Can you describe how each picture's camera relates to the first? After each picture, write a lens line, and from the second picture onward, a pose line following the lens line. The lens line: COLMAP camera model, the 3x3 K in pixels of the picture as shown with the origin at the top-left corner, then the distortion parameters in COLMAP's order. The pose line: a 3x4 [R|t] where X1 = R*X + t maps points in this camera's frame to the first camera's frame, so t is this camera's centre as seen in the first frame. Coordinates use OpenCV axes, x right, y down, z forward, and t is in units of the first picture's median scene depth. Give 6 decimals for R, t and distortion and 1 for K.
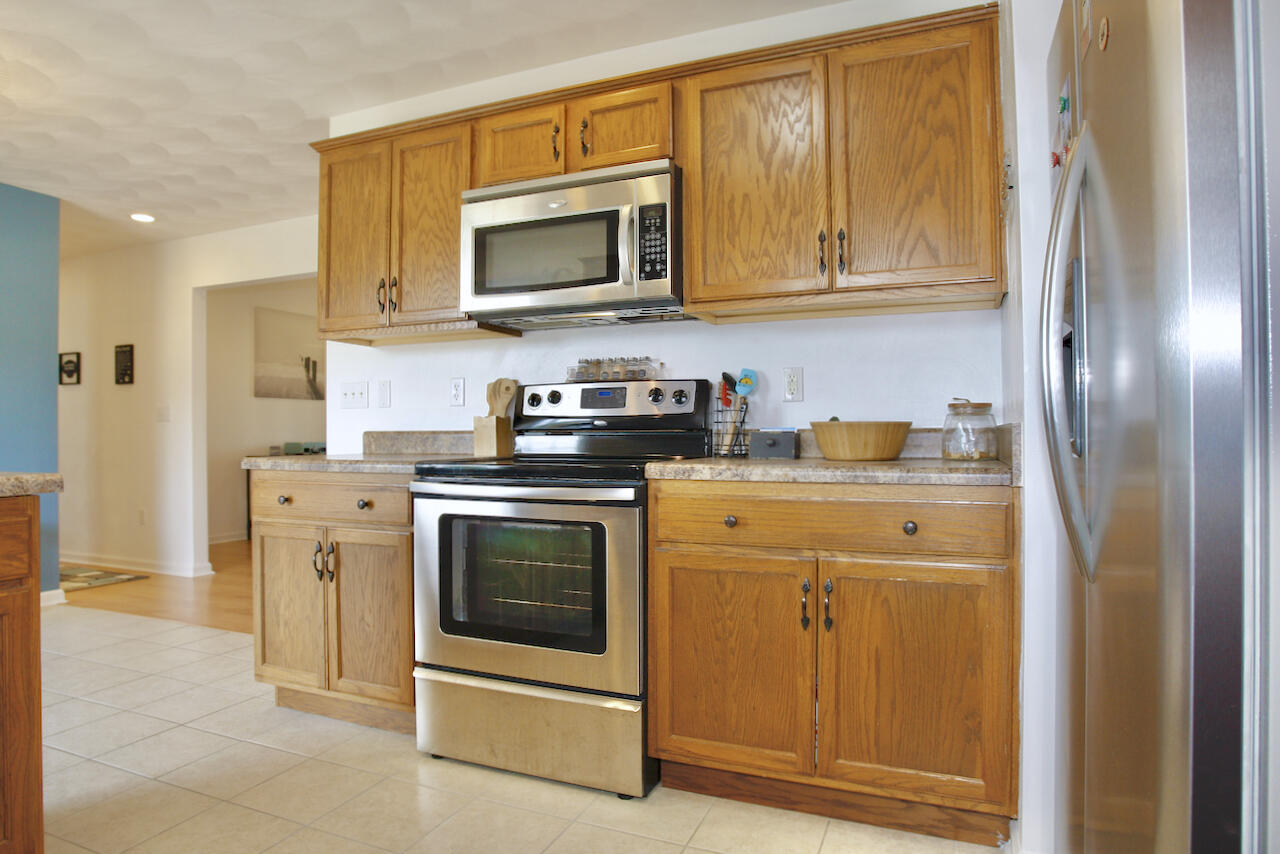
lens RADIAL K [[752.7, 0, 639.5], [0, 752.7, 426.0], [0, 0, 1]] dist [-0.088607, 0.040138]
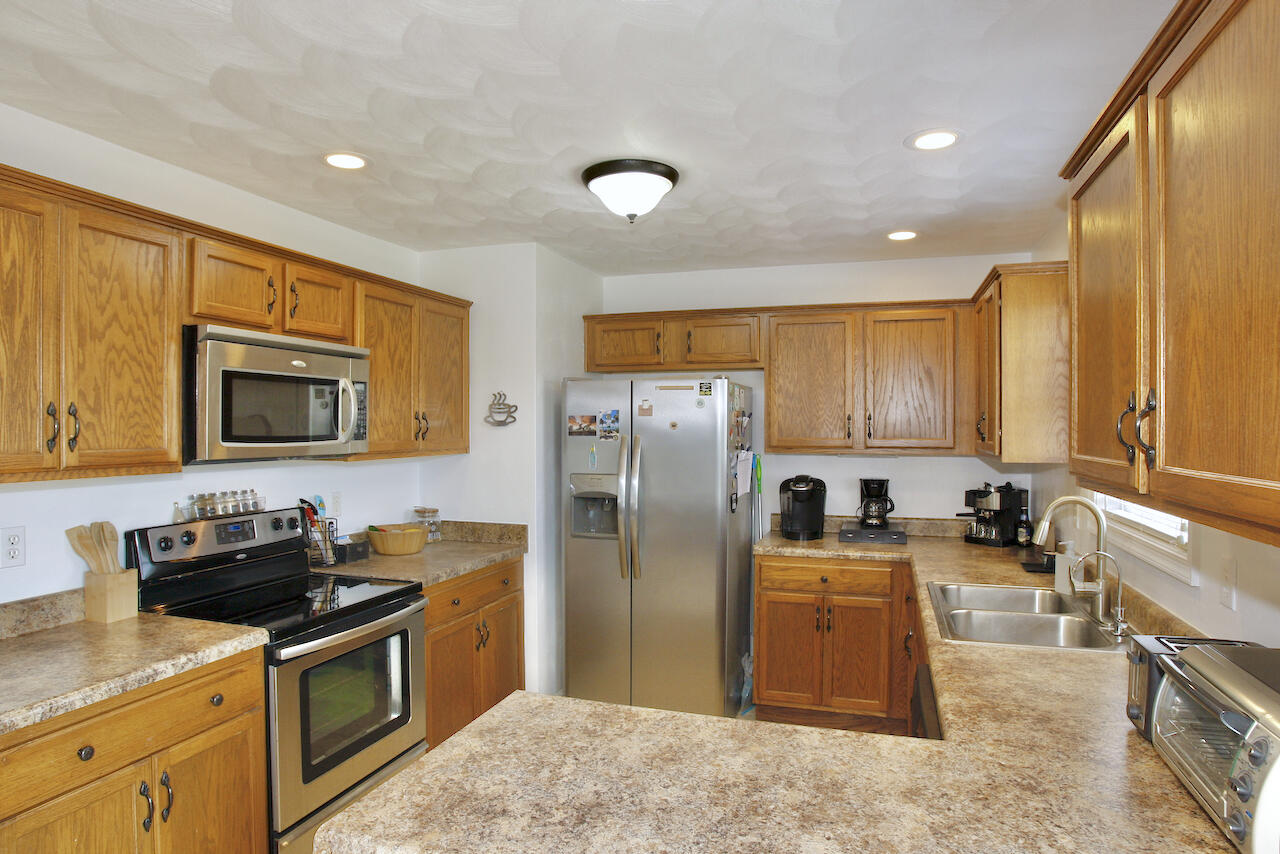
lens RADIAL K [[752.7, 0, 635.8], [0, 752.7, 431.3], [0, 0, 1]] dist [-0.088607, 0.040138]
pose [[-0.079399, -0.006734, 0.996820, -1.095978], [-0.014545, 0.999879, 0.005596, -0.189149], [-0.996737, -0.014054, -0.079487, 0.525200]]
